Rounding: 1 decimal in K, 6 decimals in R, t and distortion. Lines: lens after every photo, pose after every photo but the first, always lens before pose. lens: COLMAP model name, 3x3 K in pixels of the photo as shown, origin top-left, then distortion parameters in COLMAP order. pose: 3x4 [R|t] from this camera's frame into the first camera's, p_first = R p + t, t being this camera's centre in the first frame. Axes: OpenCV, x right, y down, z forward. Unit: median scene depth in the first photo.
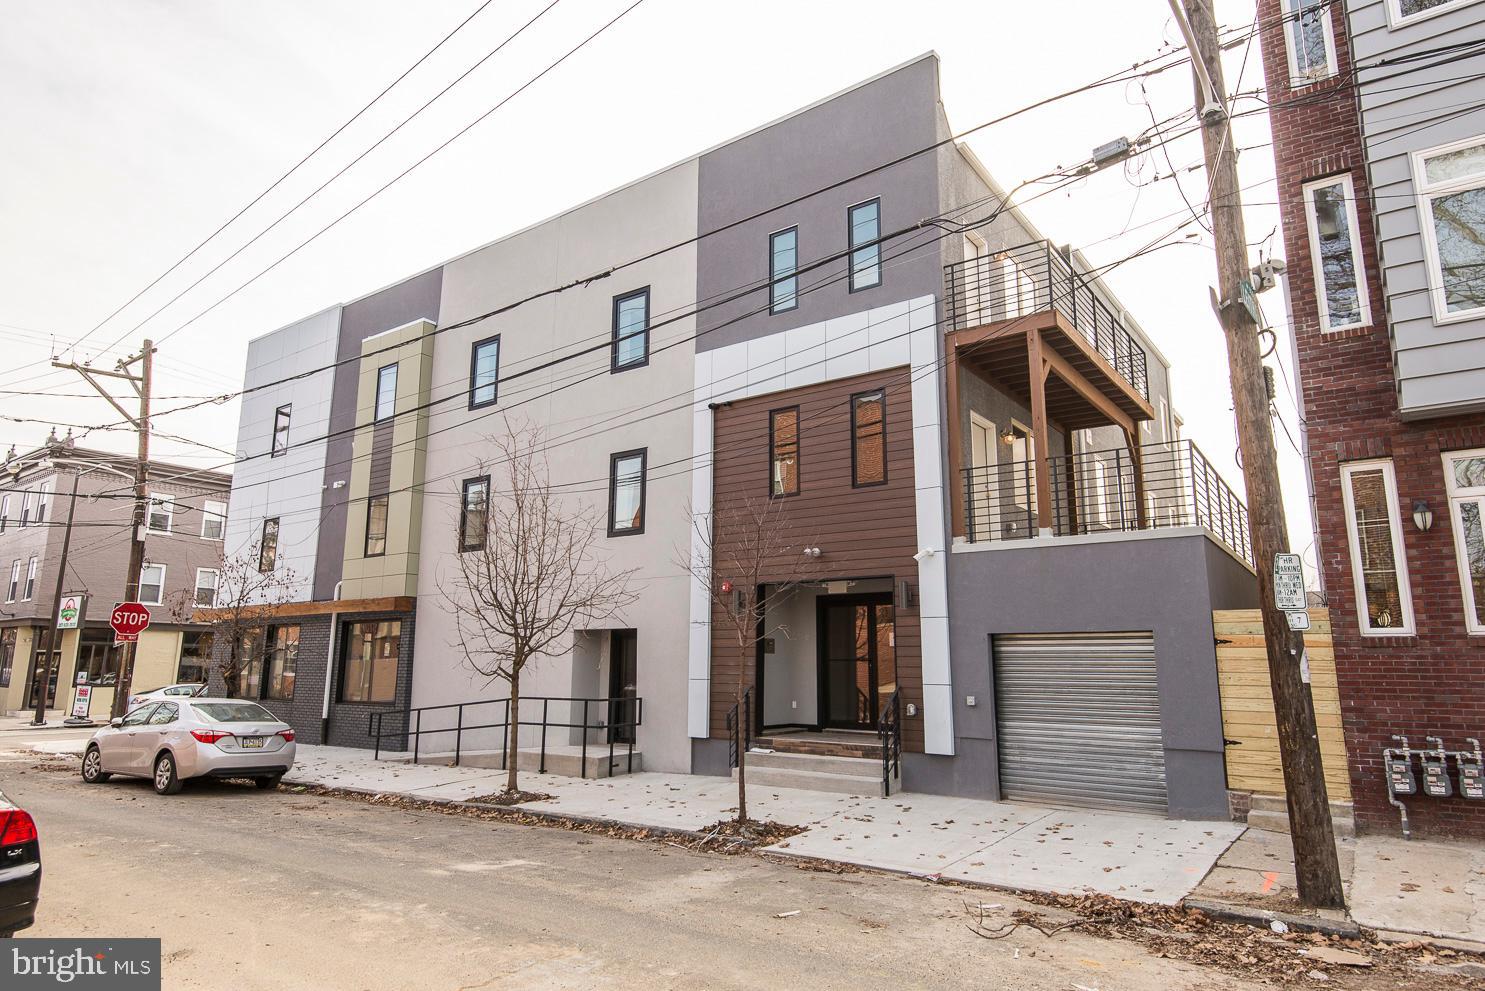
lens RADIAL K [[891.8, 0, 742.5], [0, 891.8, 494.4], [0, 0, 1]] dist [0.009601, 0.001250]
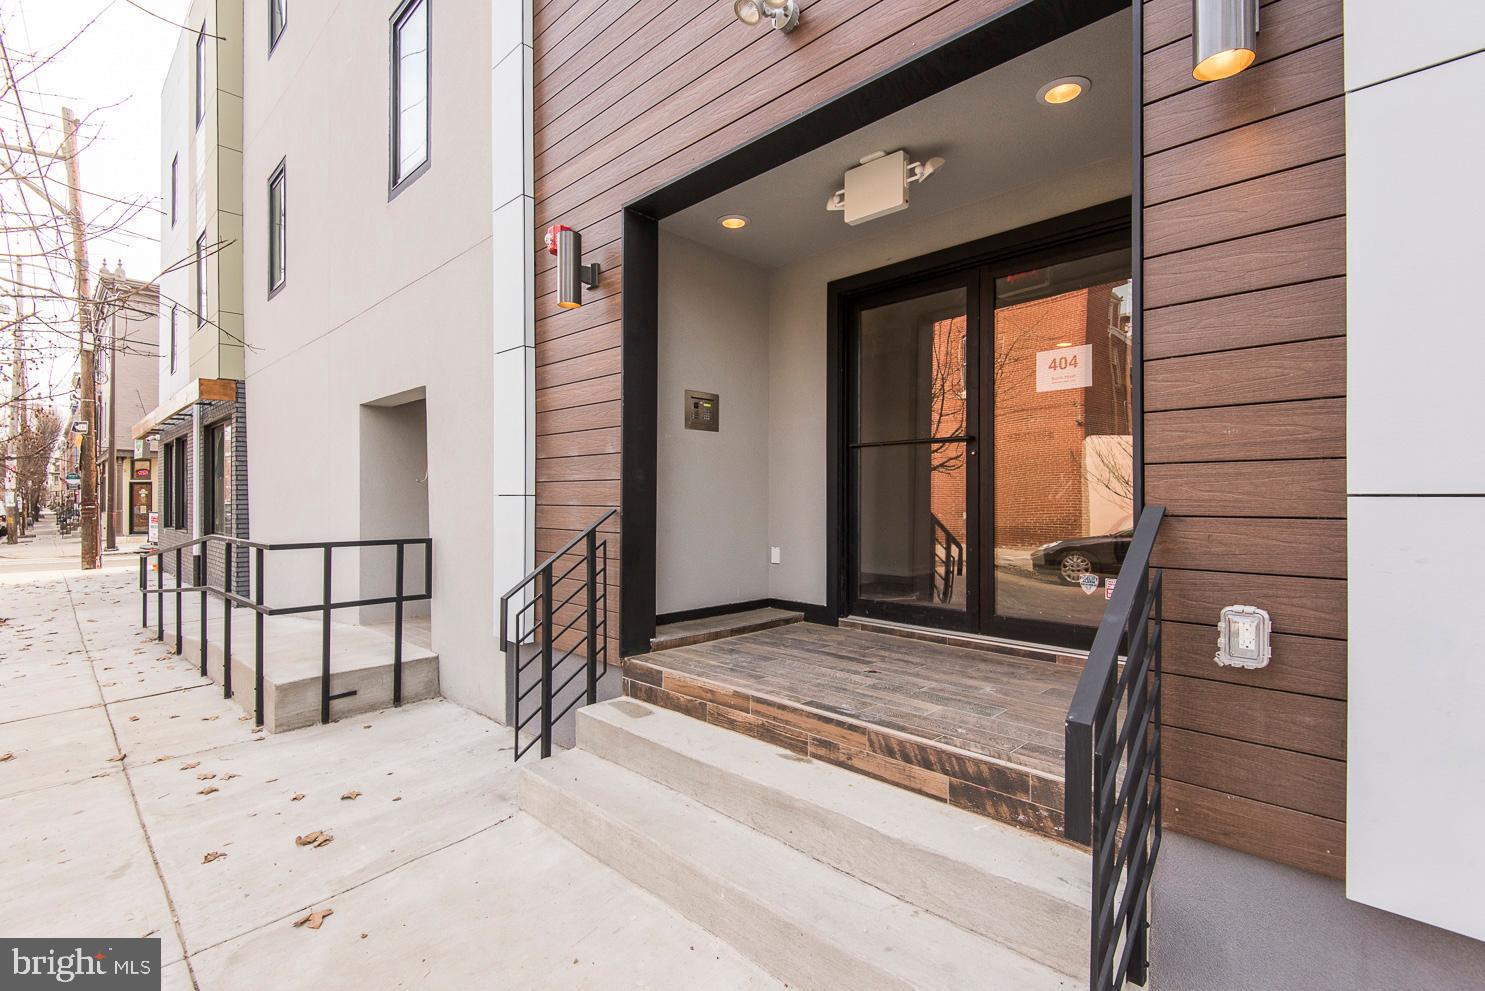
lens RADIAL K [[674.7, 0, 745.6], [0, 674.7, 495.1], [0, 0, 1]] dist [0.004643, -0.008211]
pose [[0.990073, -0.006888, -0.140383, 0.091625], [0.032825, 0.982510, 0.183296, 0.155935], [0.136665, -0.186085, 0.972983, 0.722946]]
